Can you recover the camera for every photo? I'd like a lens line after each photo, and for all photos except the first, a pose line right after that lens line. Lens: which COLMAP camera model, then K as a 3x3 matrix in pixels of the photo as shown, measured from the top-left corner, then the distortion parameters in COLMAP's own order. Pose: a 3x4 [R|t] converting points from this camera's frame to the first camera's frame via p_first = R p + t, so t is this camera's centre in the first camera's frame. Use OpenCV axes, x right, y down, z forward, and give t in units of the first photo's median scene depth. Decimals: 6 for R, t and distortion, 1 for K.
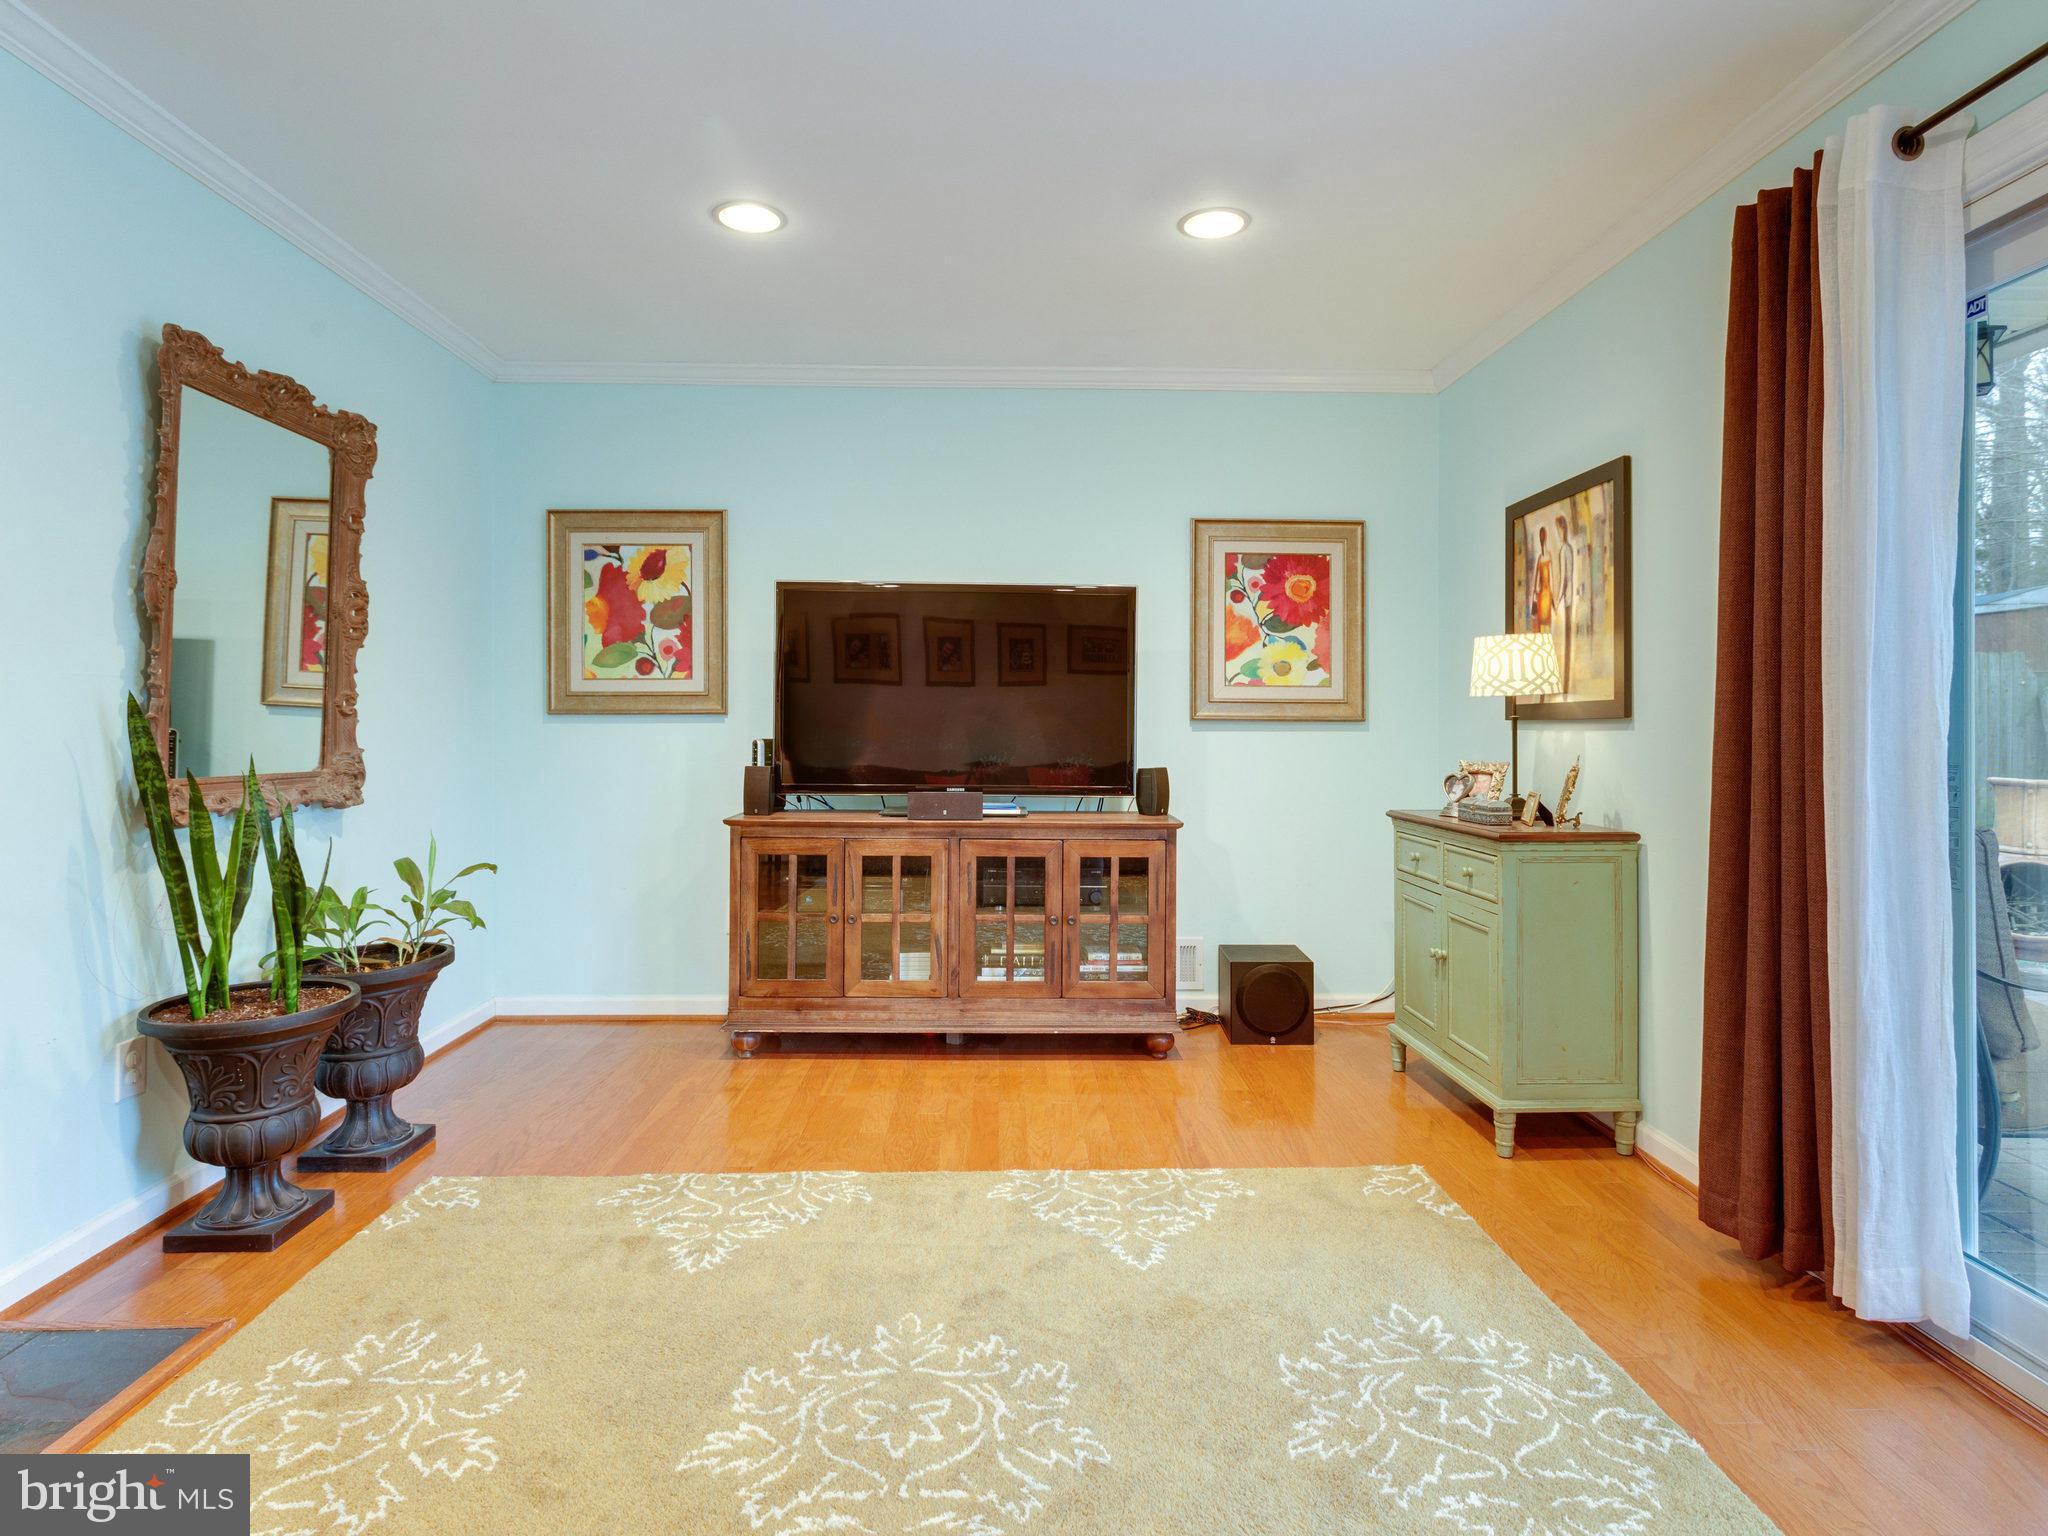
lens RADIAL K [[1133.8, 0, 1055.7], [0, 1133.8, 718.5], [0, 0, 1]] dist [0.003232, 0.000994]
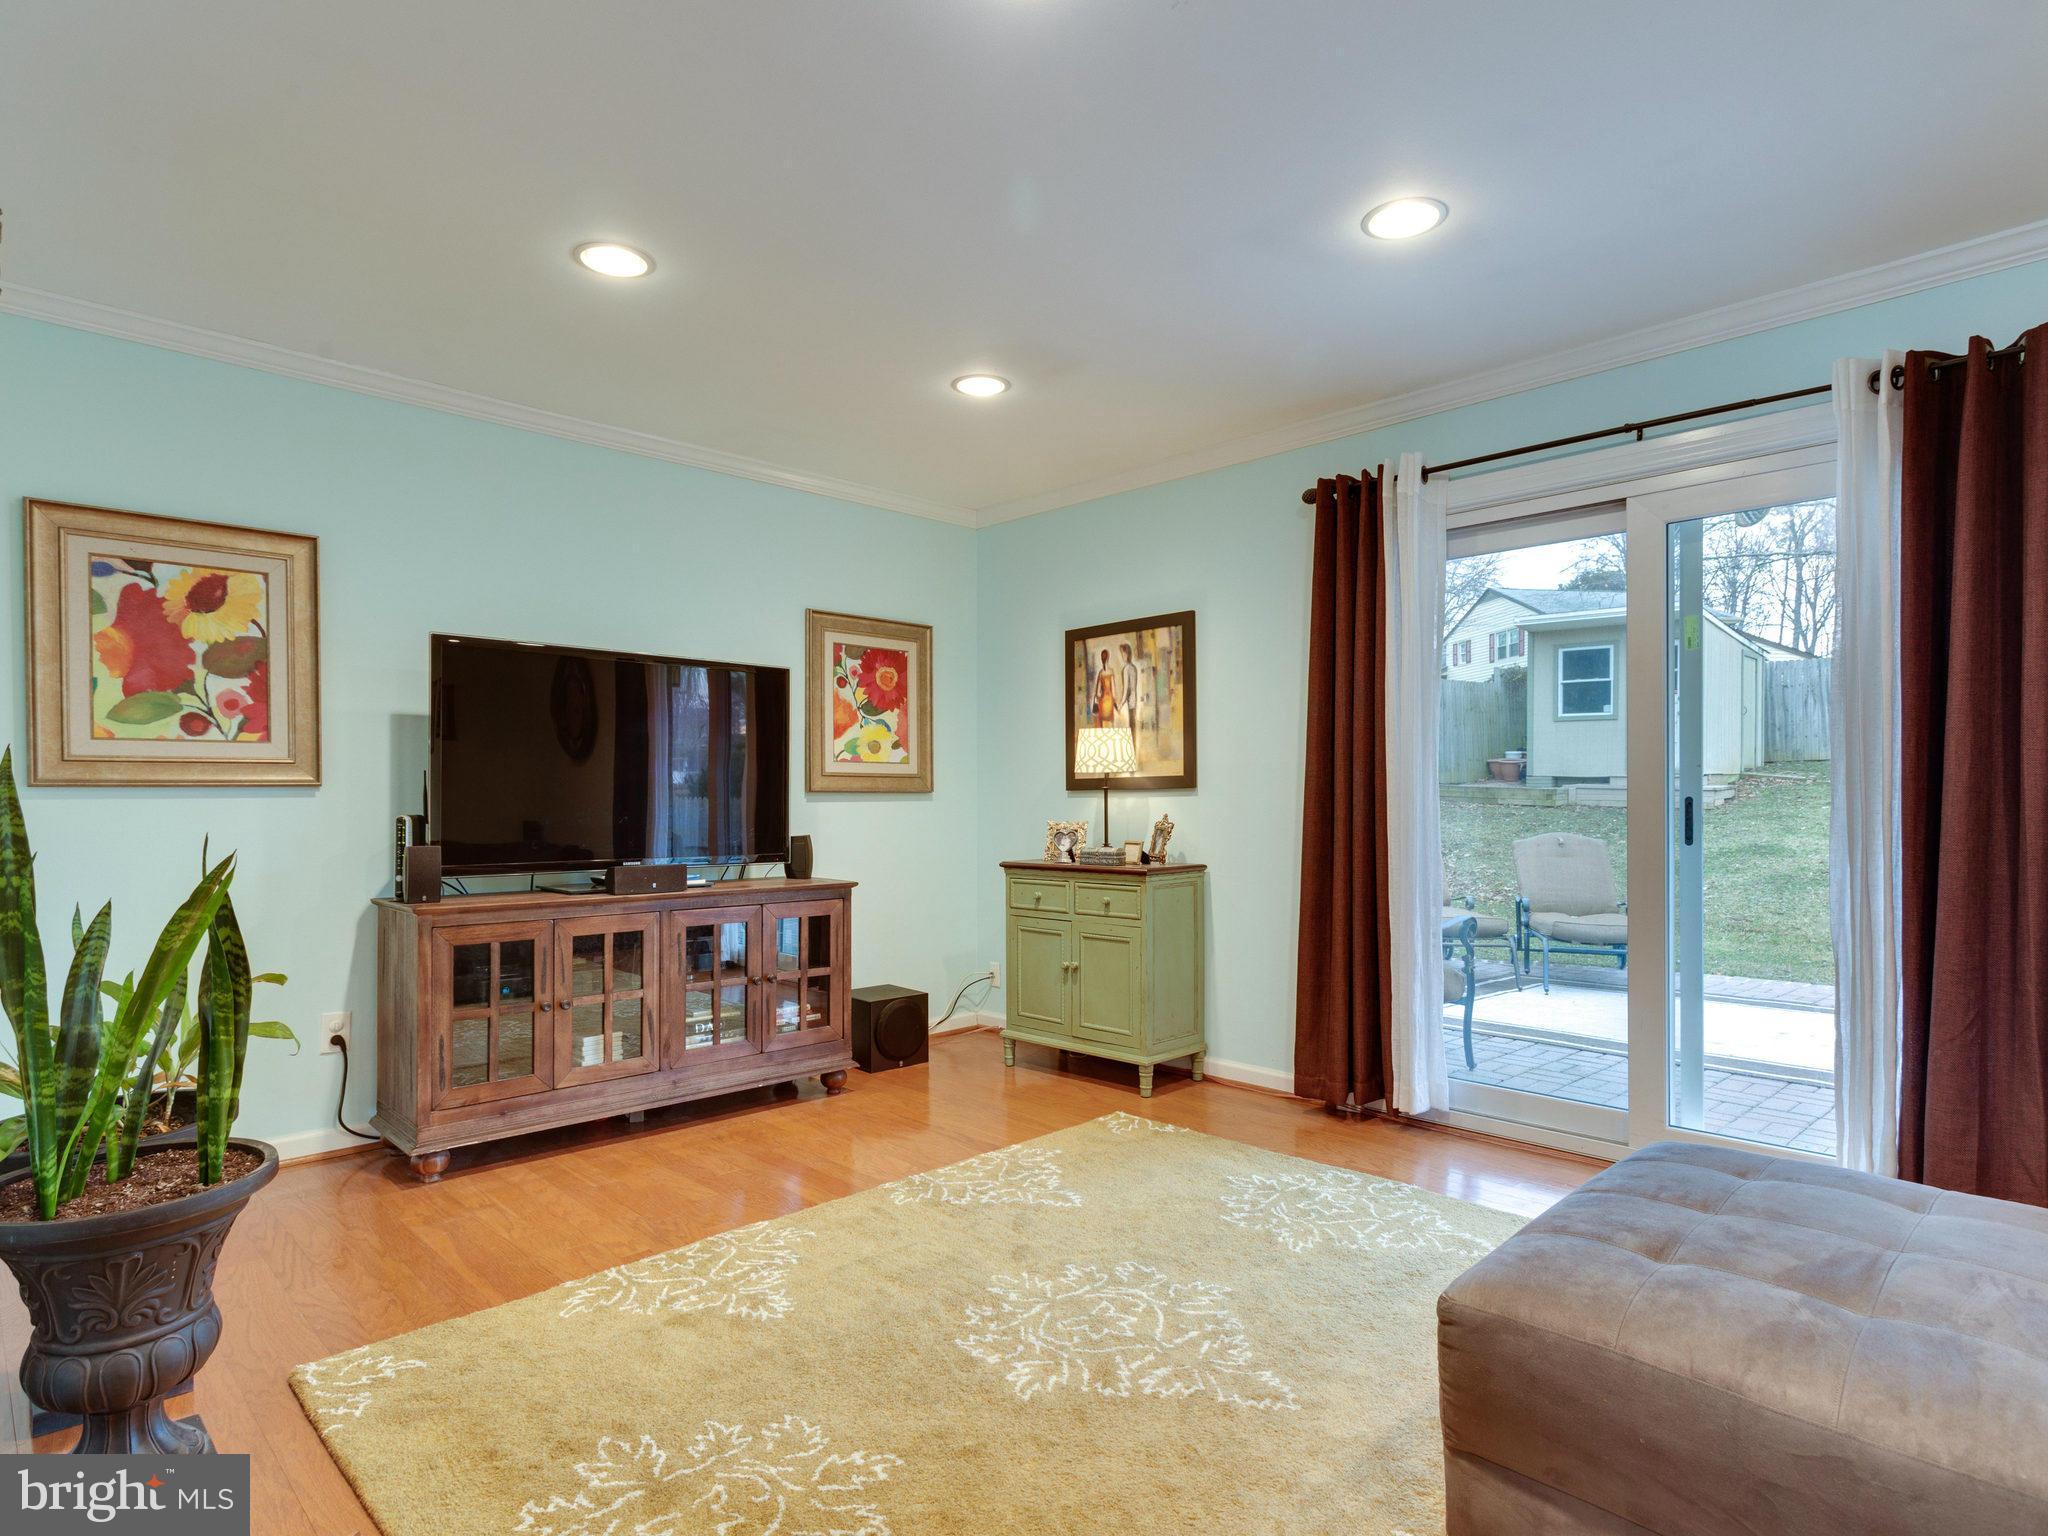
lens RADIAL K [[1118.0, 0, 1065.7], [0, 1118.0, 806.2], [0, 0, 1]] dist [0.006826, 0.001410]
pose [[0.724446, -0.012229, 0.689223, -0.505677], [0.006056, 0.999917, 0.011376, 0.004975], [-0.689305, -0.004067, 0.724460, 0.046062]]
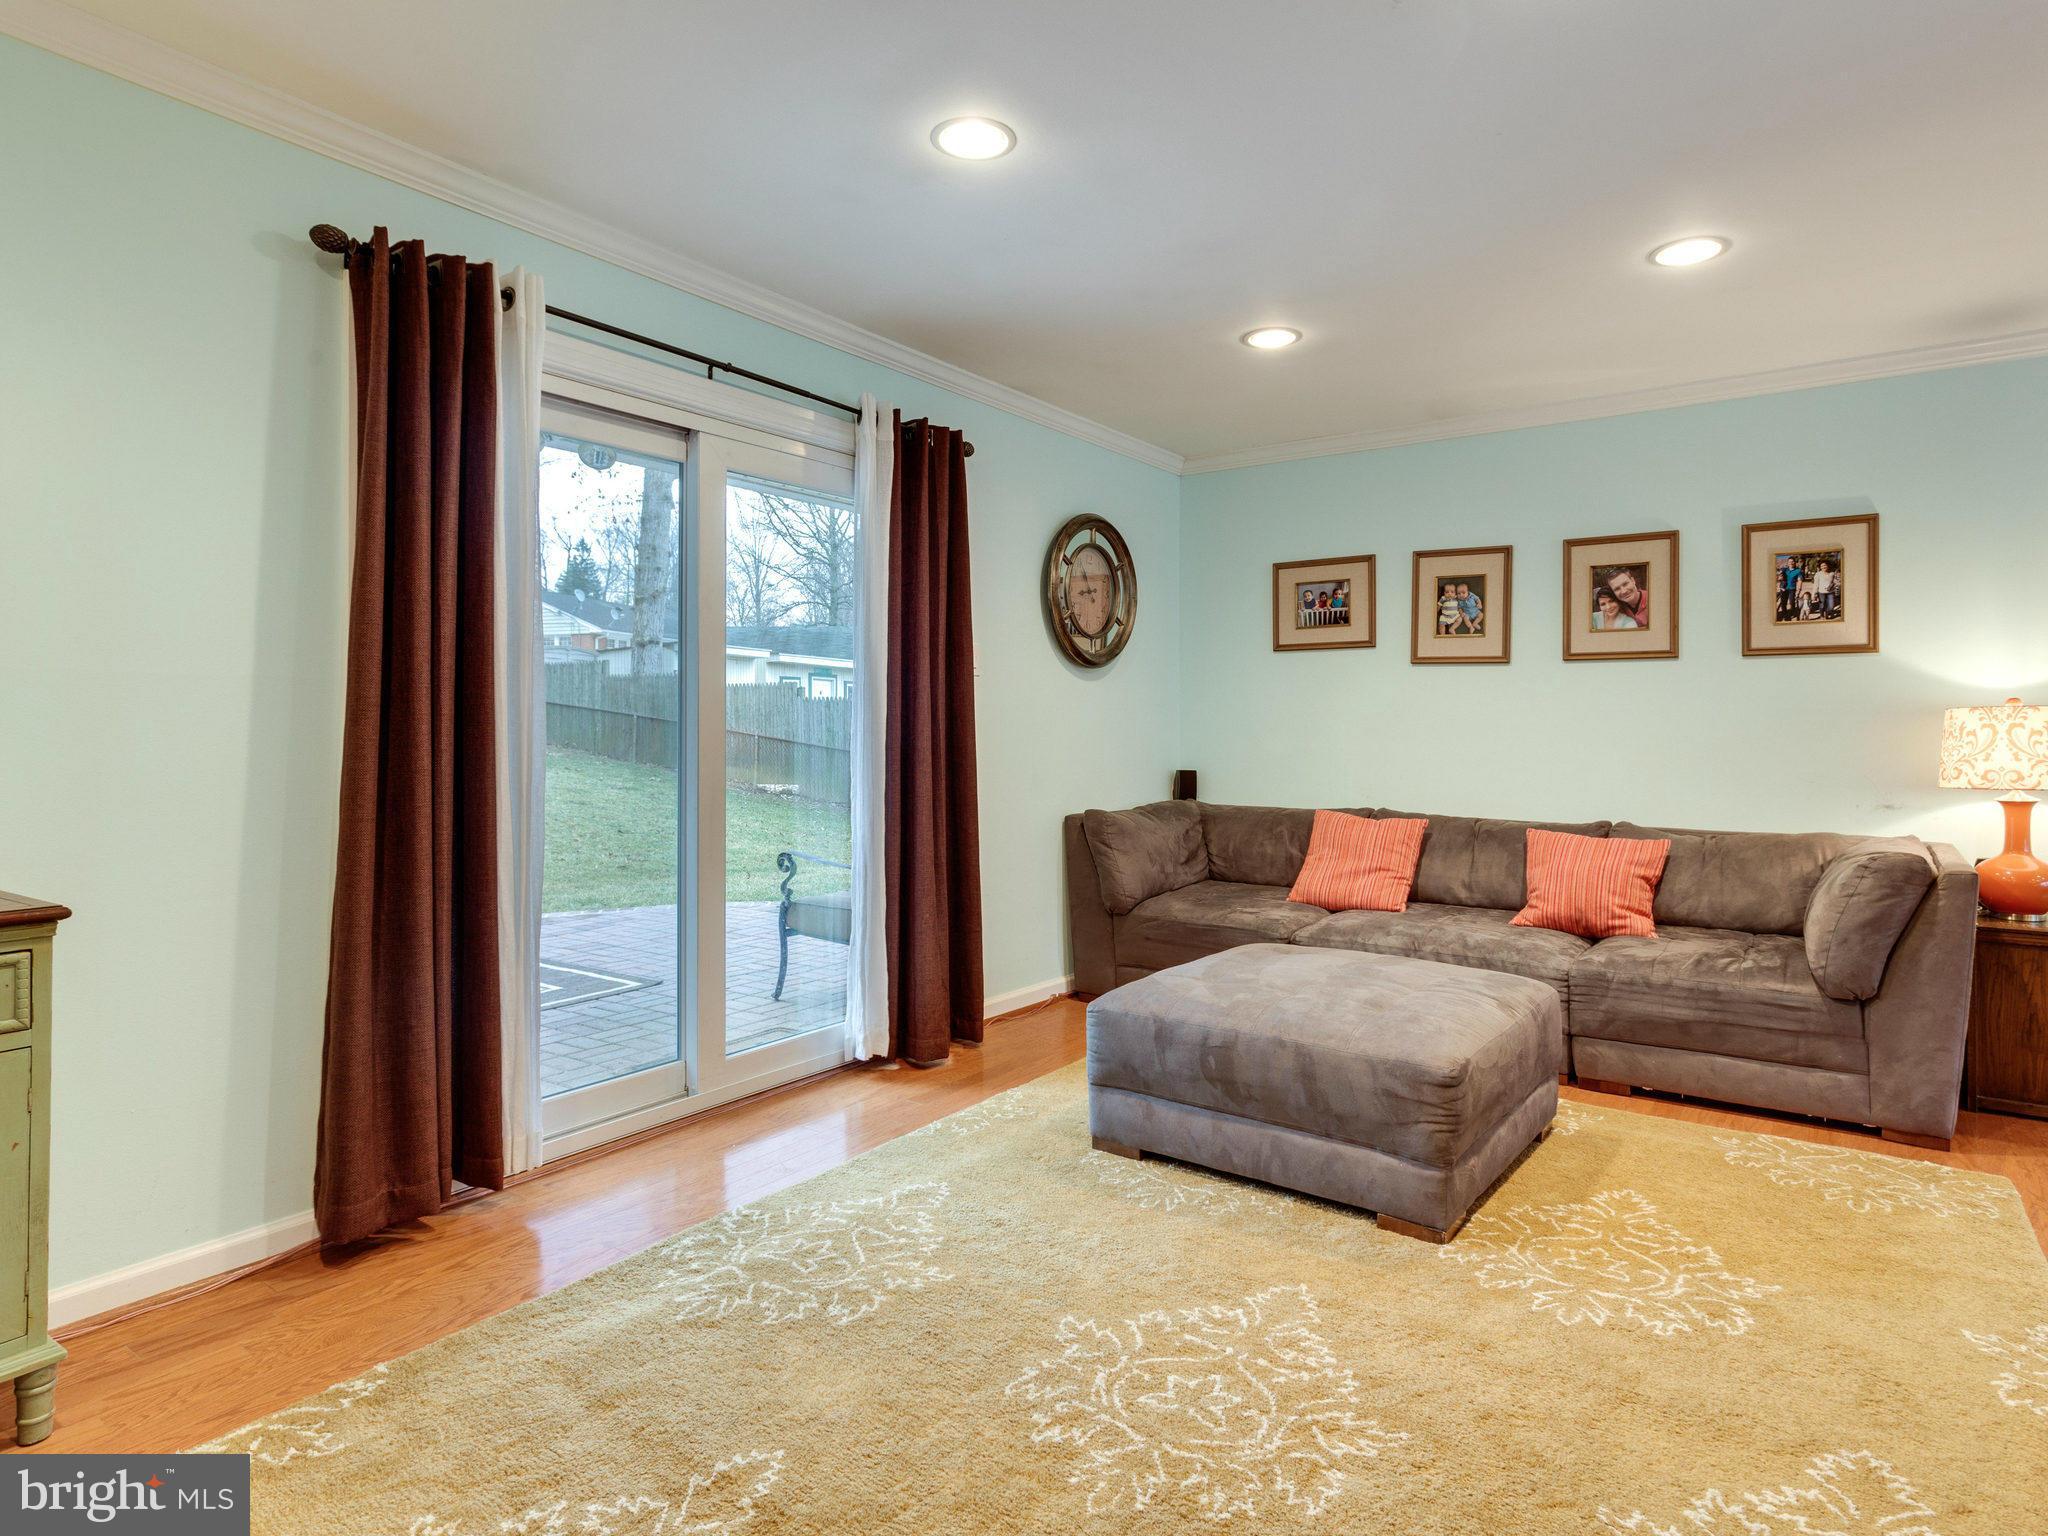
lens RADIAL K [[1133.8, 0, 1055.7], [0, 1133.8, 718.5], [0, 0, 1]] dist [0.003232, 0.000994]
pose [[-0.788088, 0.001801, 0.615560, -0.325225], [-0.004062, 0.999959, -0.008126, 0.004073], [-0.615549, -0.008904, -0.788048, 0.914315]]
